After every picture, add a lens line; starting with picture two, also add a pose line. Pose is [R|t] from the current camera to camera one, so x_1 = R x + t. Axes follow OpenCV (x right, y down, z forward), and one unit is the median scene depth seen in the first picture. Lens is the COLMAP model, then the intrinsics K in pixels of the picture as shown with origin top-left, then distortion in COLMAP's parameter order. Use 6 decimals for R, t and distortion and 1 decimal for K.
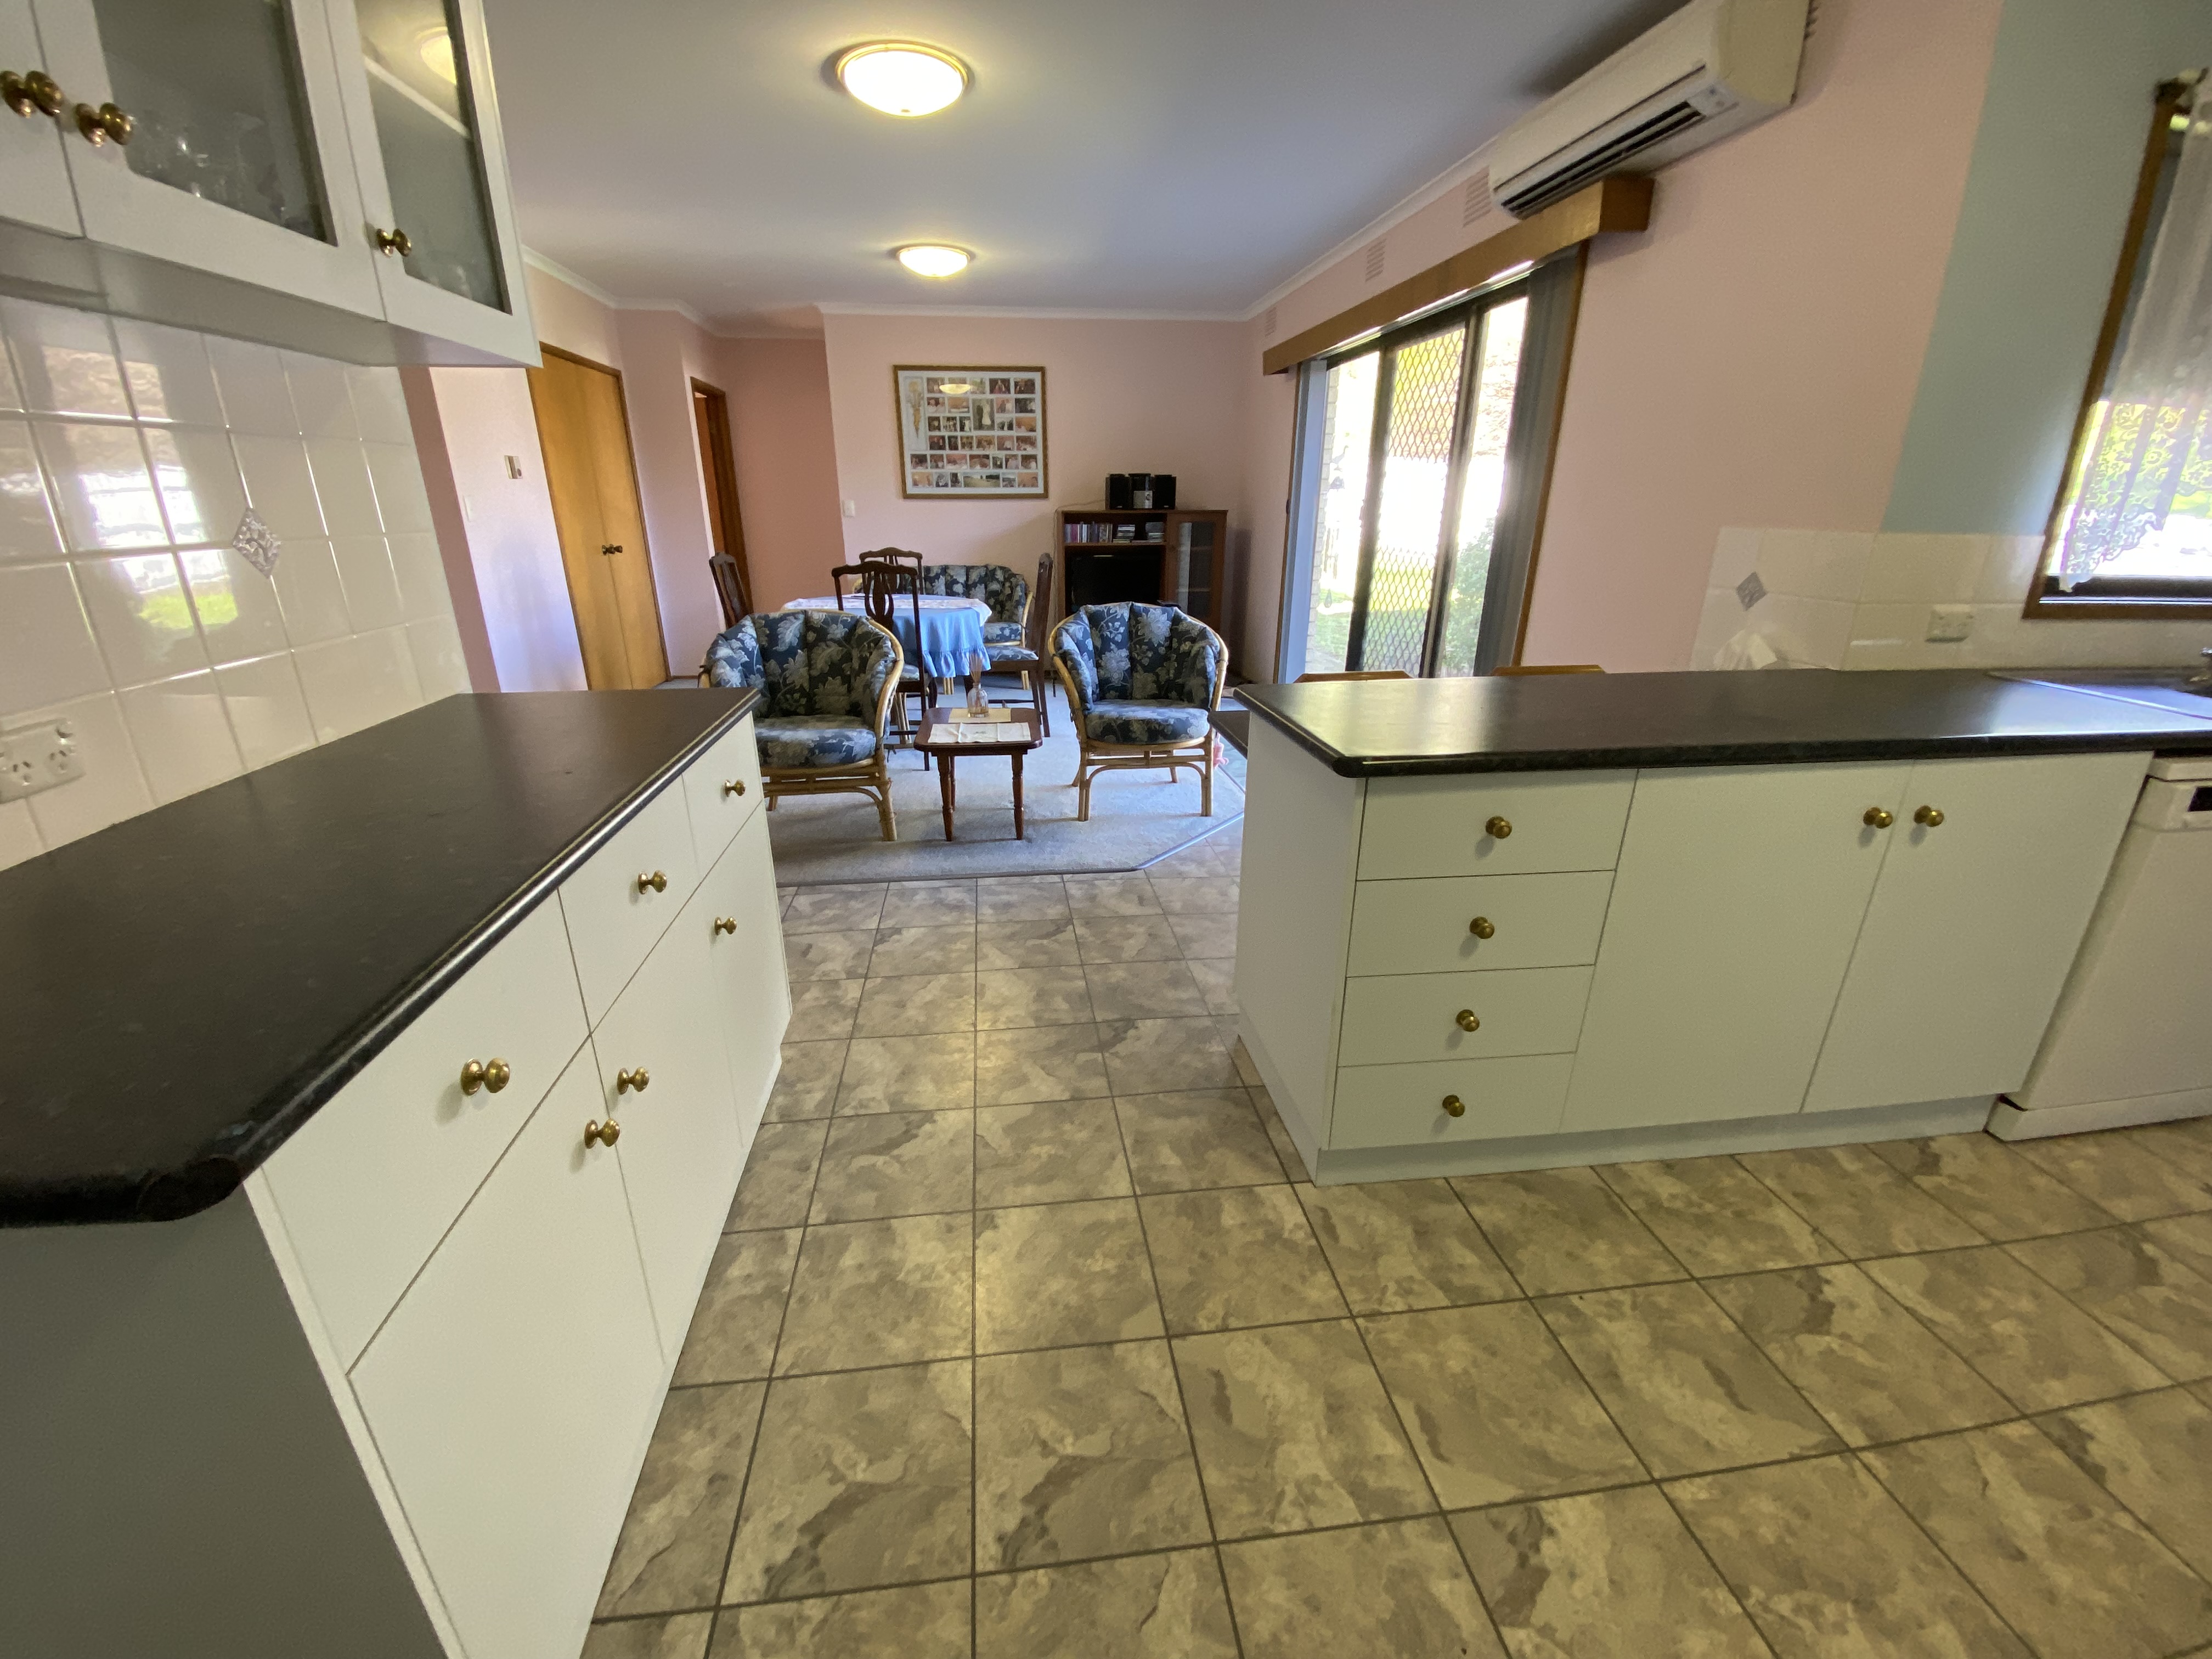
lens RADIAL K [[891.3, 0, 1090.9], [0, 891.3, 836.6], [0, 0, 1]] dist [0.019605, -0.020478]
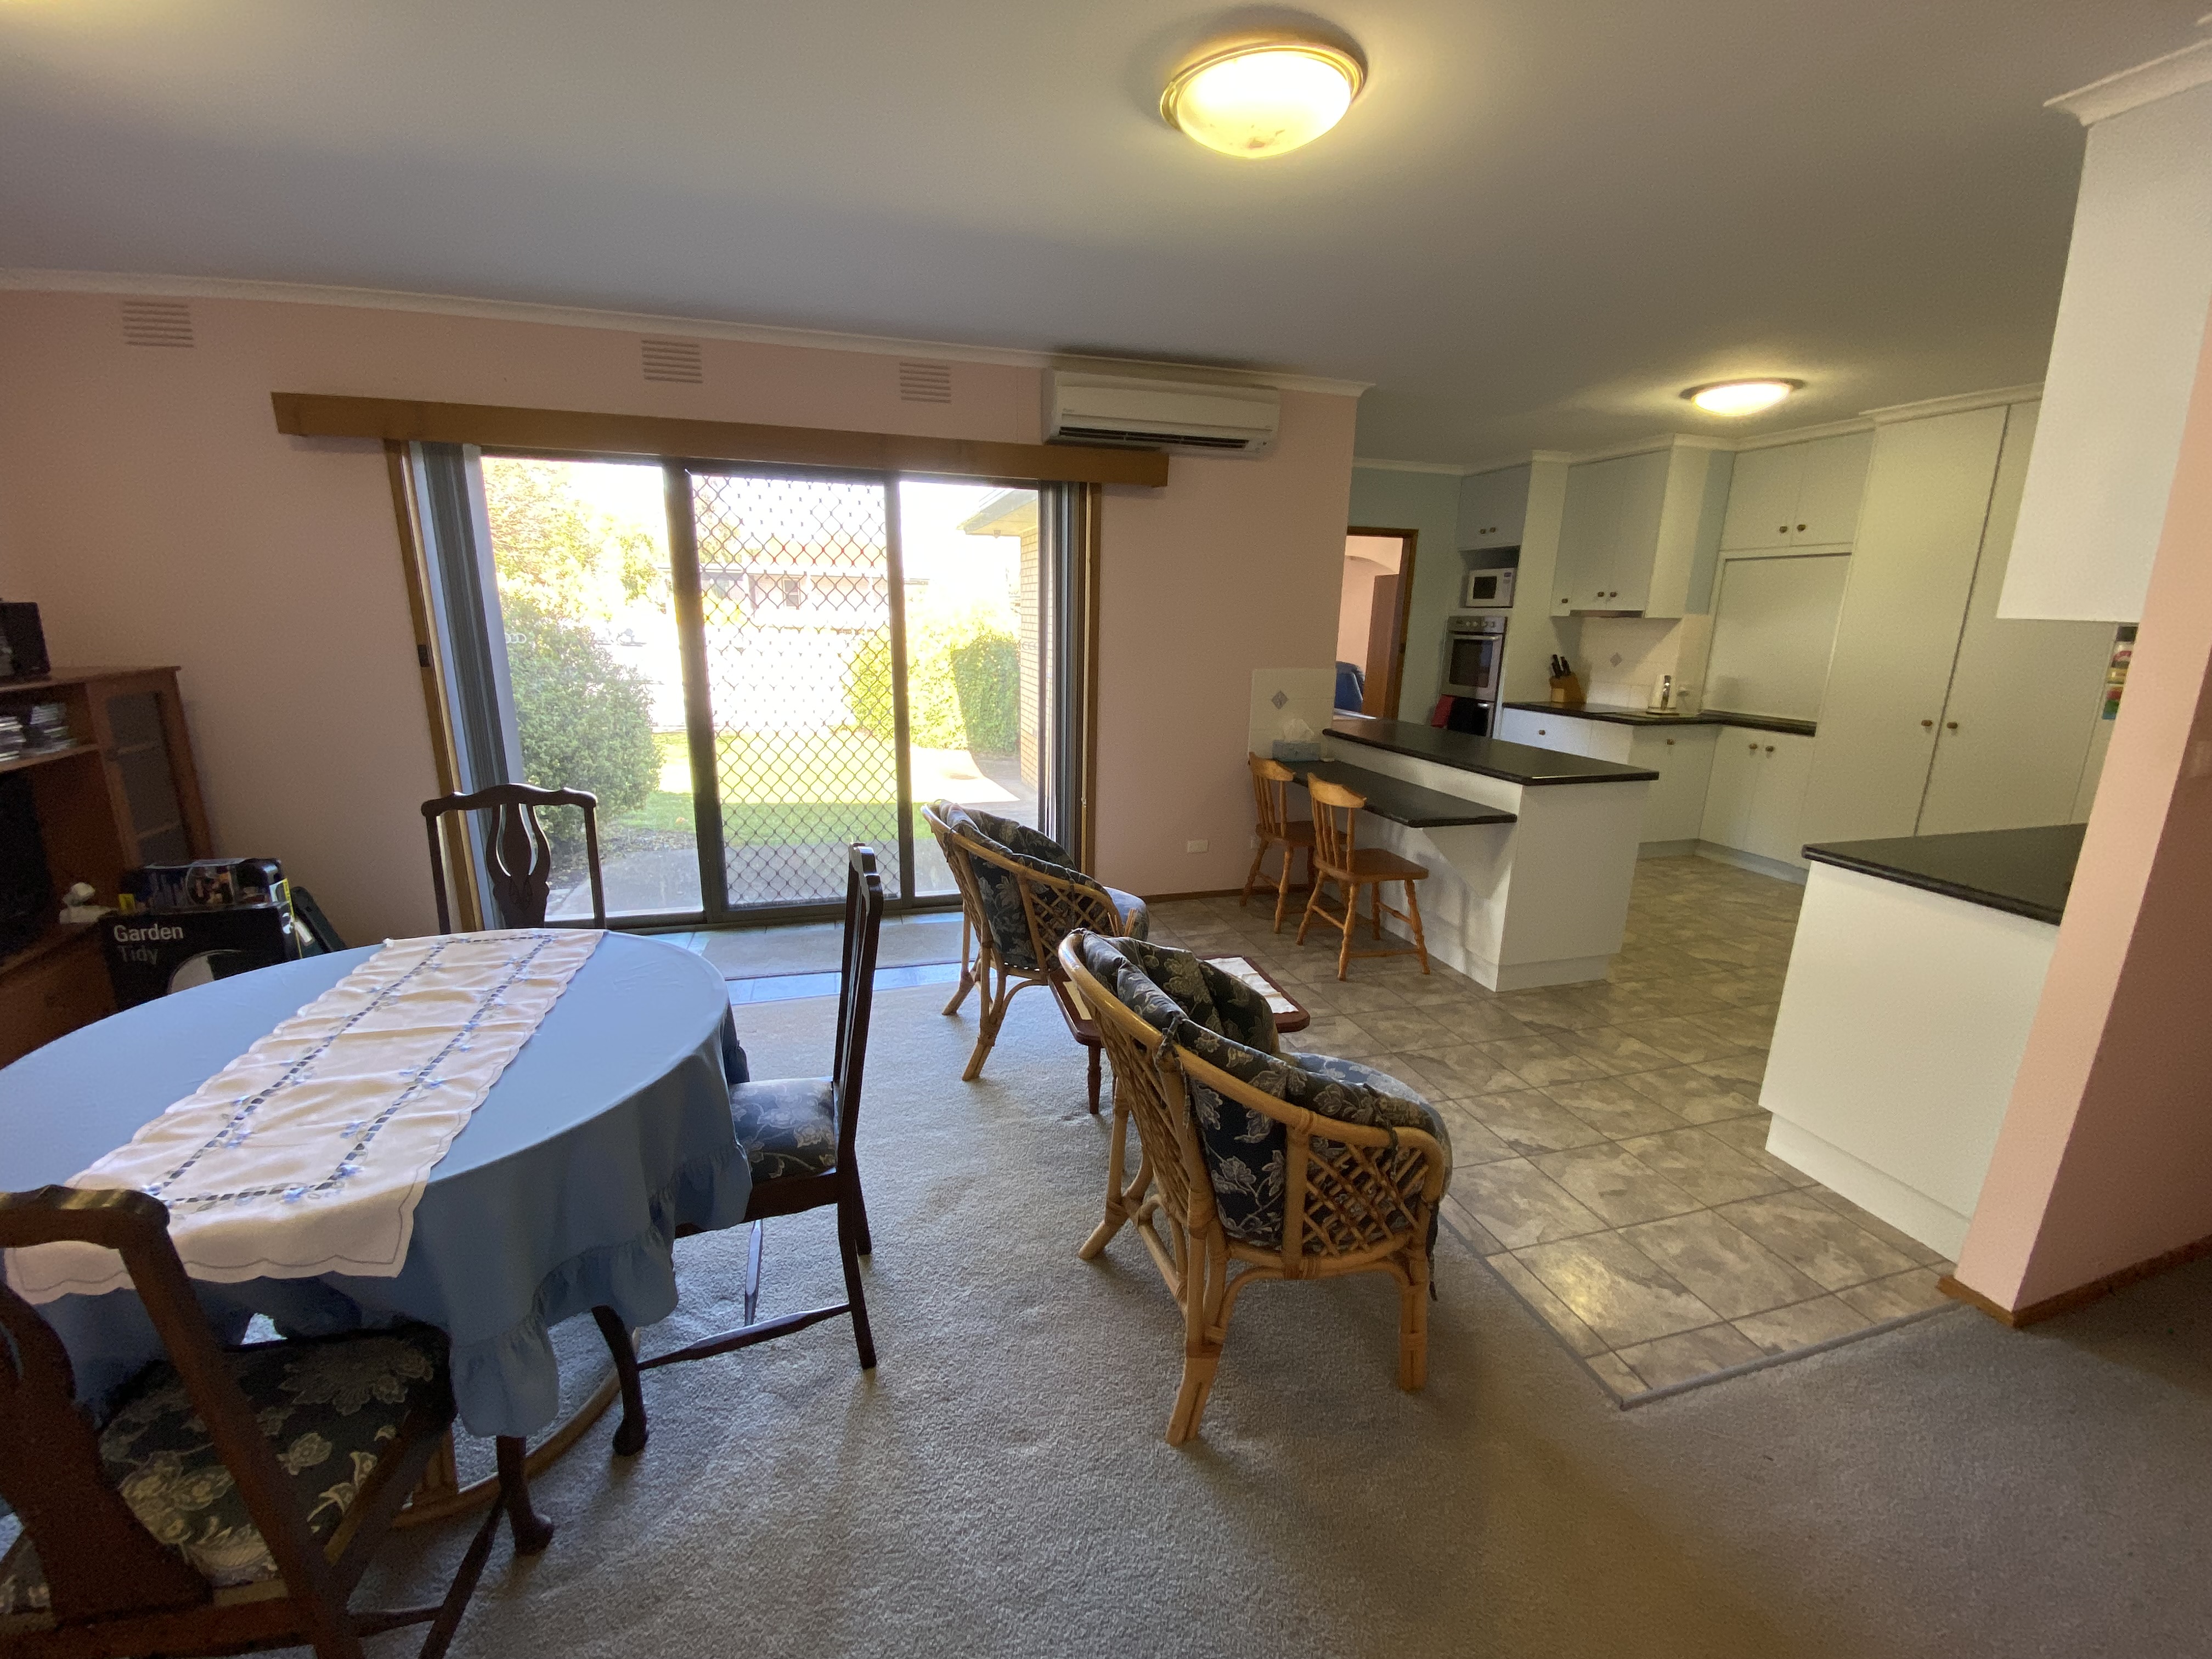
lens RADIAL K [[891.3, 0, 1090.9], [0, 891.3, 836.6], [0, 0, 1]] dist [0.019605, -0.020478]
pose [[-0.156327, -0.245499, 0.956709, -1.532630], [0.327572, 0.900910, 0.284706, -0.935516], [-0.931804, 0.357899, -0.060417, 2.172906]]
